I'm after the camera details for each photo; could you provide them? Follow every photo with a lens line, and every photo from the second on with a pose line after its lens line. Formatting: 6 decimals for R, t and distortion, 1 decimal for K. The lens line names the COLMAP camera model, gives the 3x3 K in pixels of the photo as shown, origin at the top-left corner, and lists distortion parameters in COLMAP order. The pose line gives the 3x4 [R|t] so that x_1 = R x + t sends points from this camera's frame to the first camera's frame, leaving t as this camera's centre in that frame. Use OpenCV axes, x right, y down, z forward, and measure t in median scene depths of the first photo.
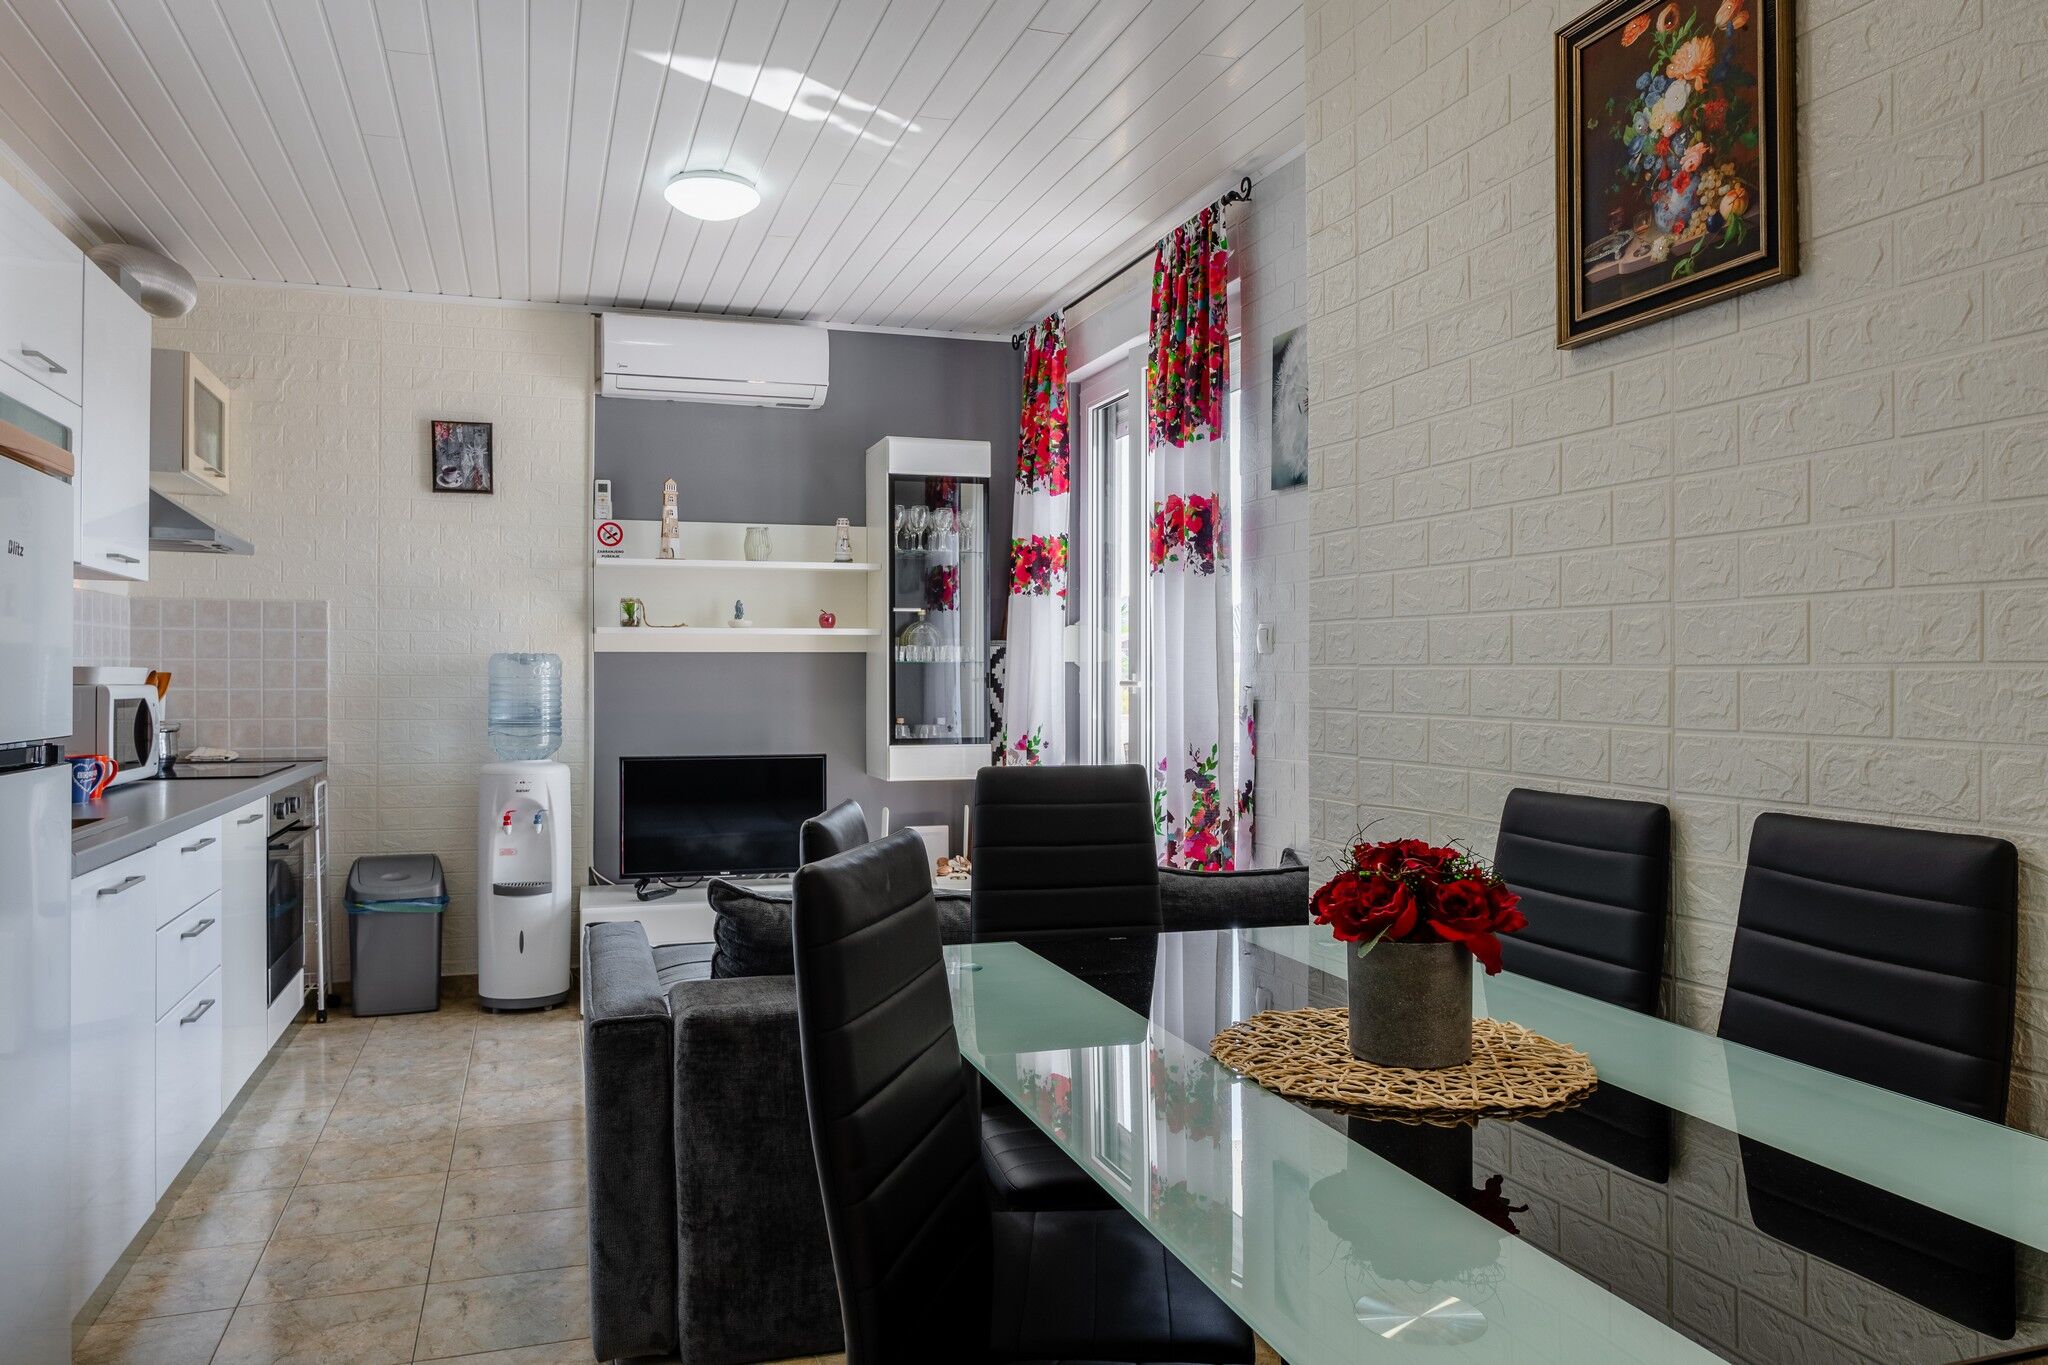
lens RADIAL K [[1433.4, 0, 1019.6], [0, 1433.4, 688.6], [0, 0, 1]] dist [0.003298, -0.007623]
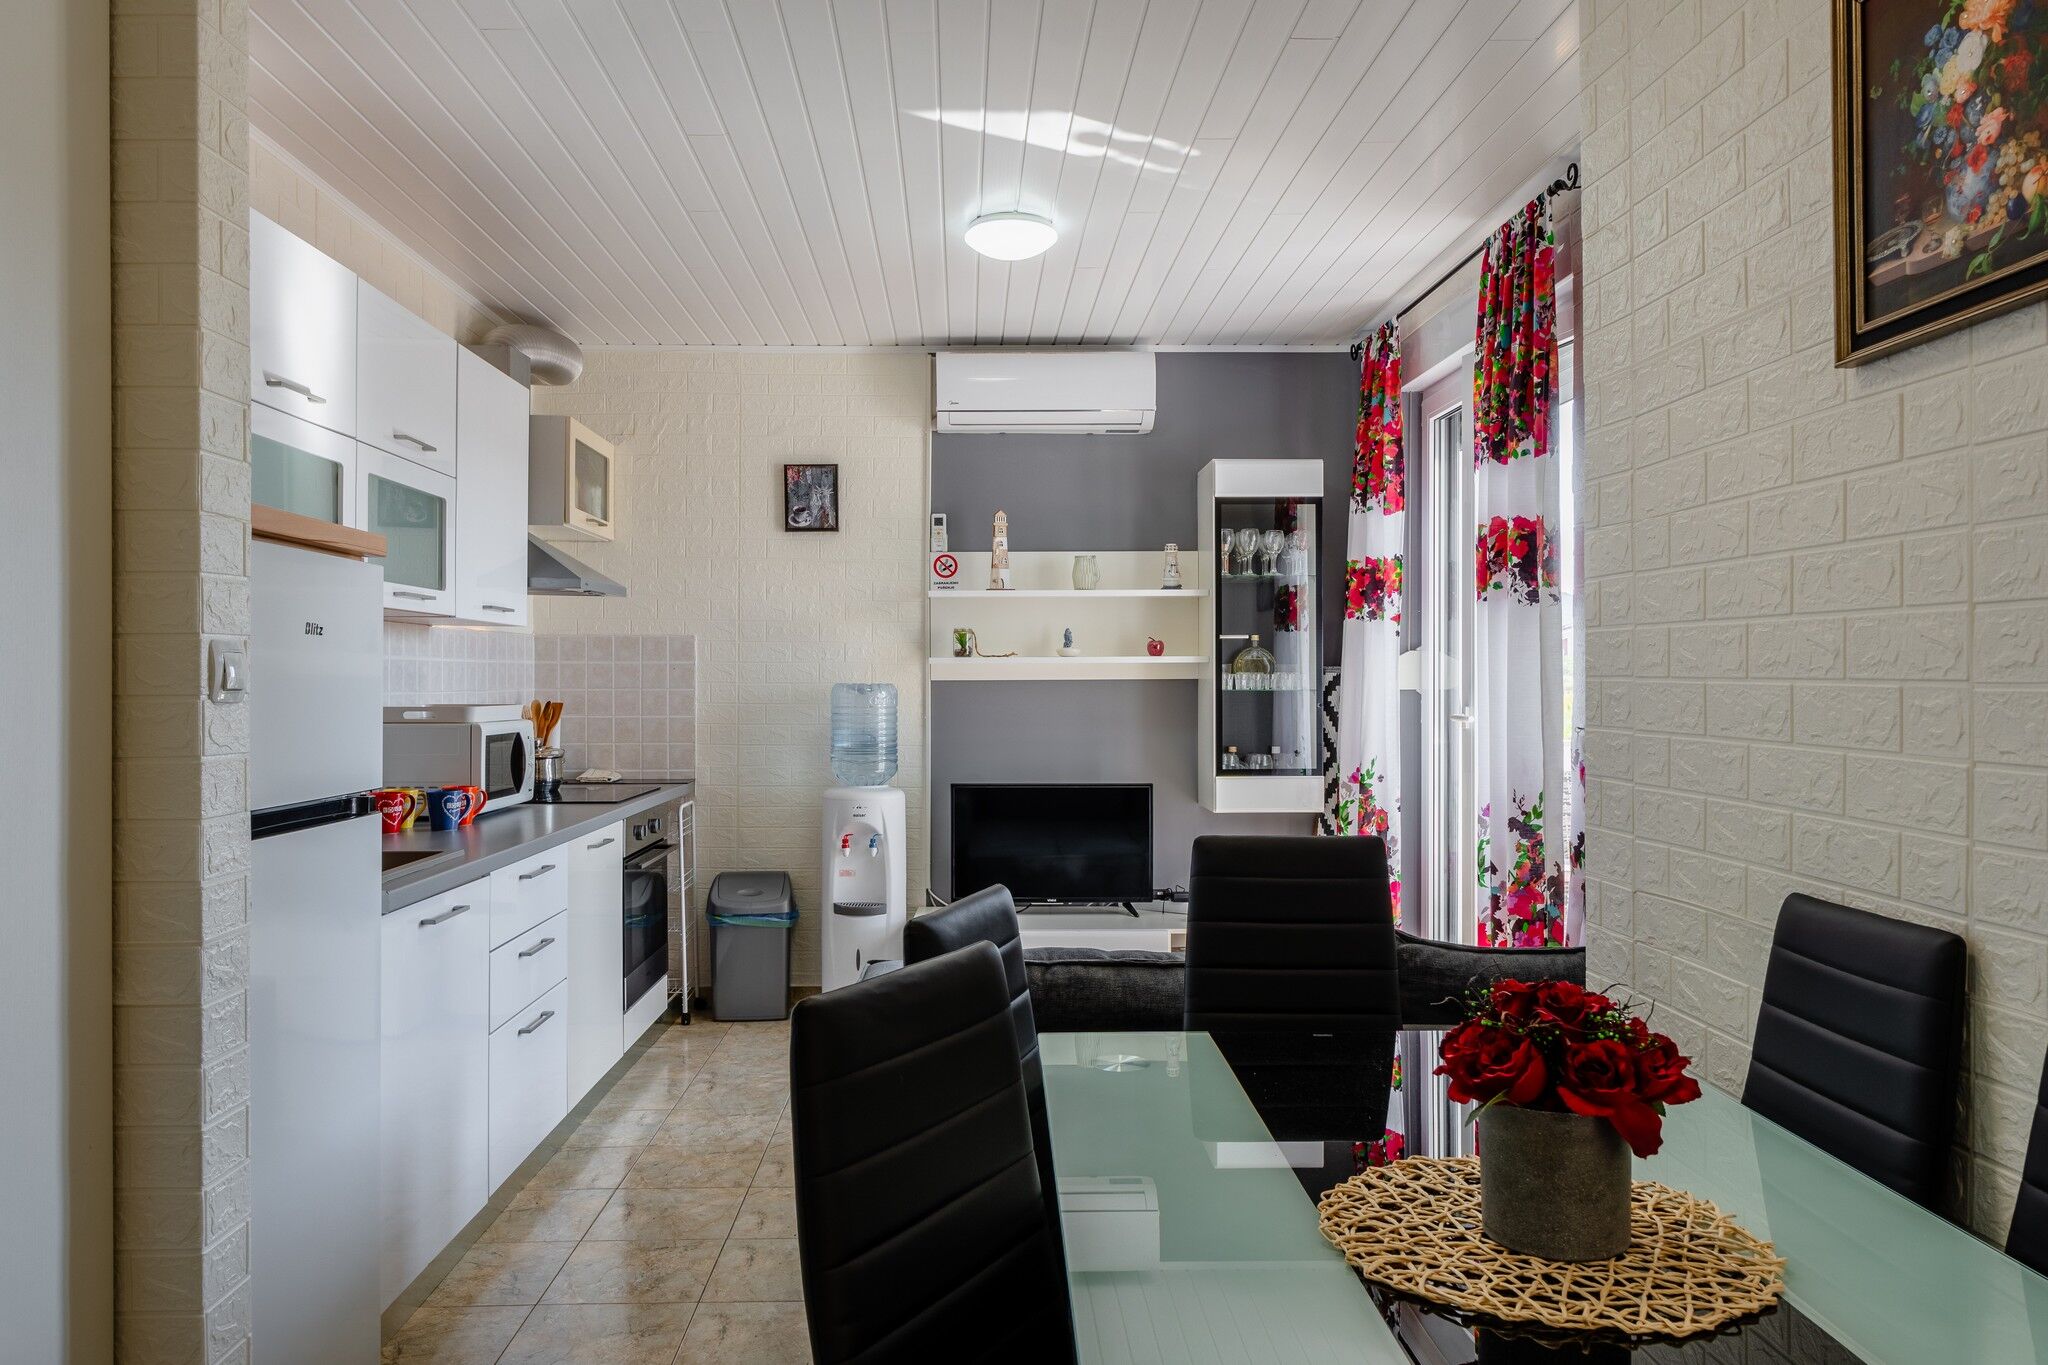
lens RADIAL K [[1433.4, 0, 1017.9], [0, 1433.4, 688.5], [0, 0, 1]] dist [0.003298, -0.007623]
pose [[0.958266, 0.000264, -0.285879, 0.073665], [-0.000608, 0.999999, -0.001116, -0.023471], [0.285878, 0.001243, 0.958265, 0.034274]]
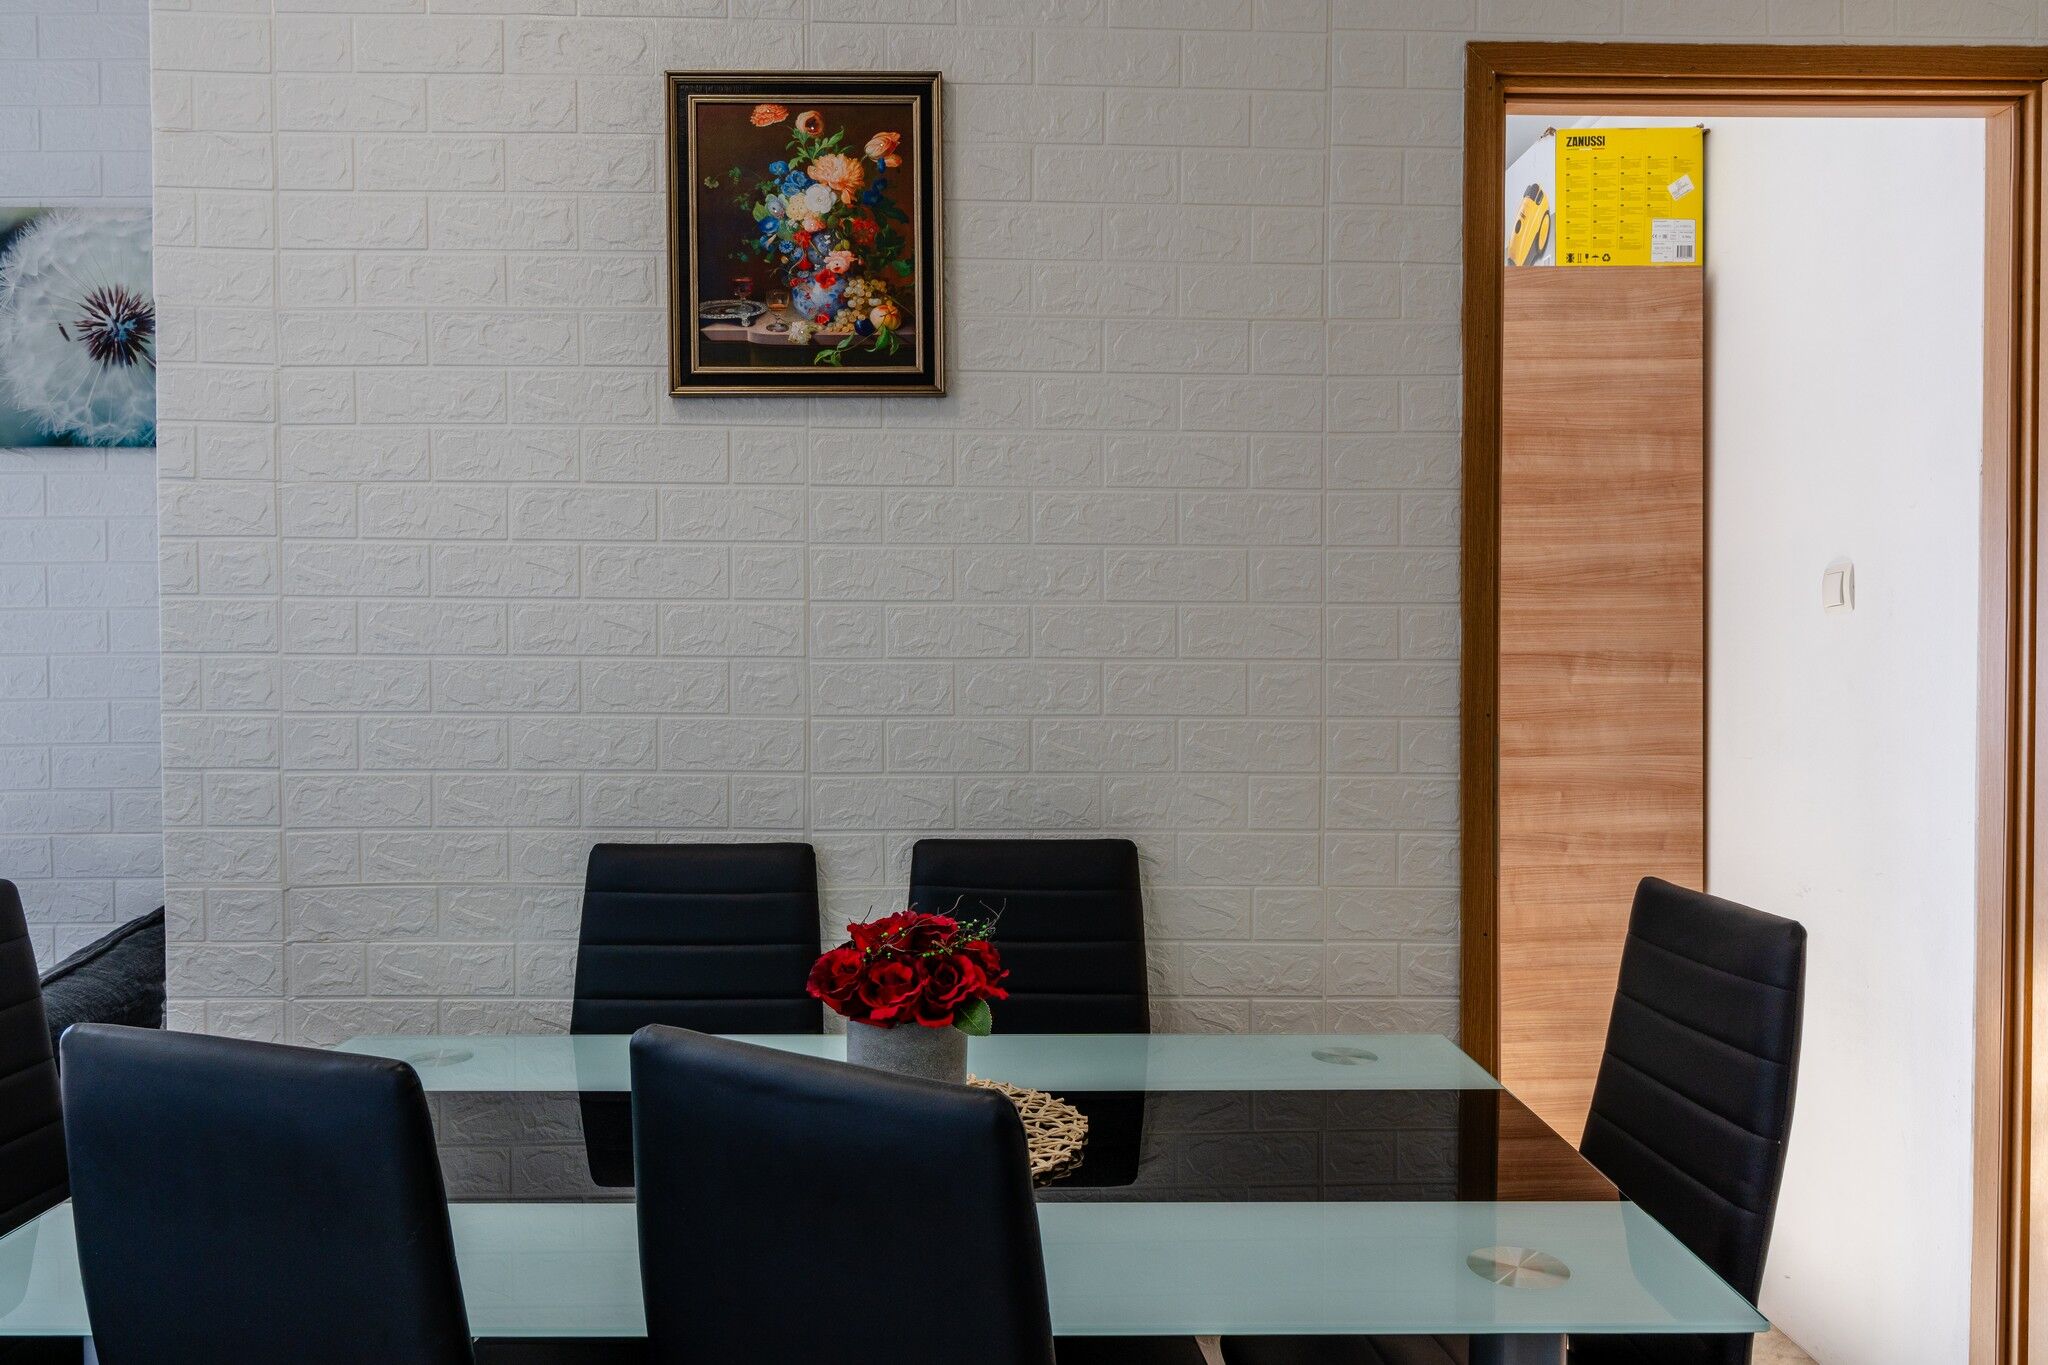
lens RADIAL K [[1433.4, 0, 1020.8], [0, 1433.4, 687.5], [0, 0, 1]] dist [0.003298, -0.007623]
pose [[0.301480, -0.021840, 0.953222, -0.229220], [0.007483, 0.999761, 0.020539, -0.024931], [-0.953443, 0.000940, 0.301572, 0.217311]]
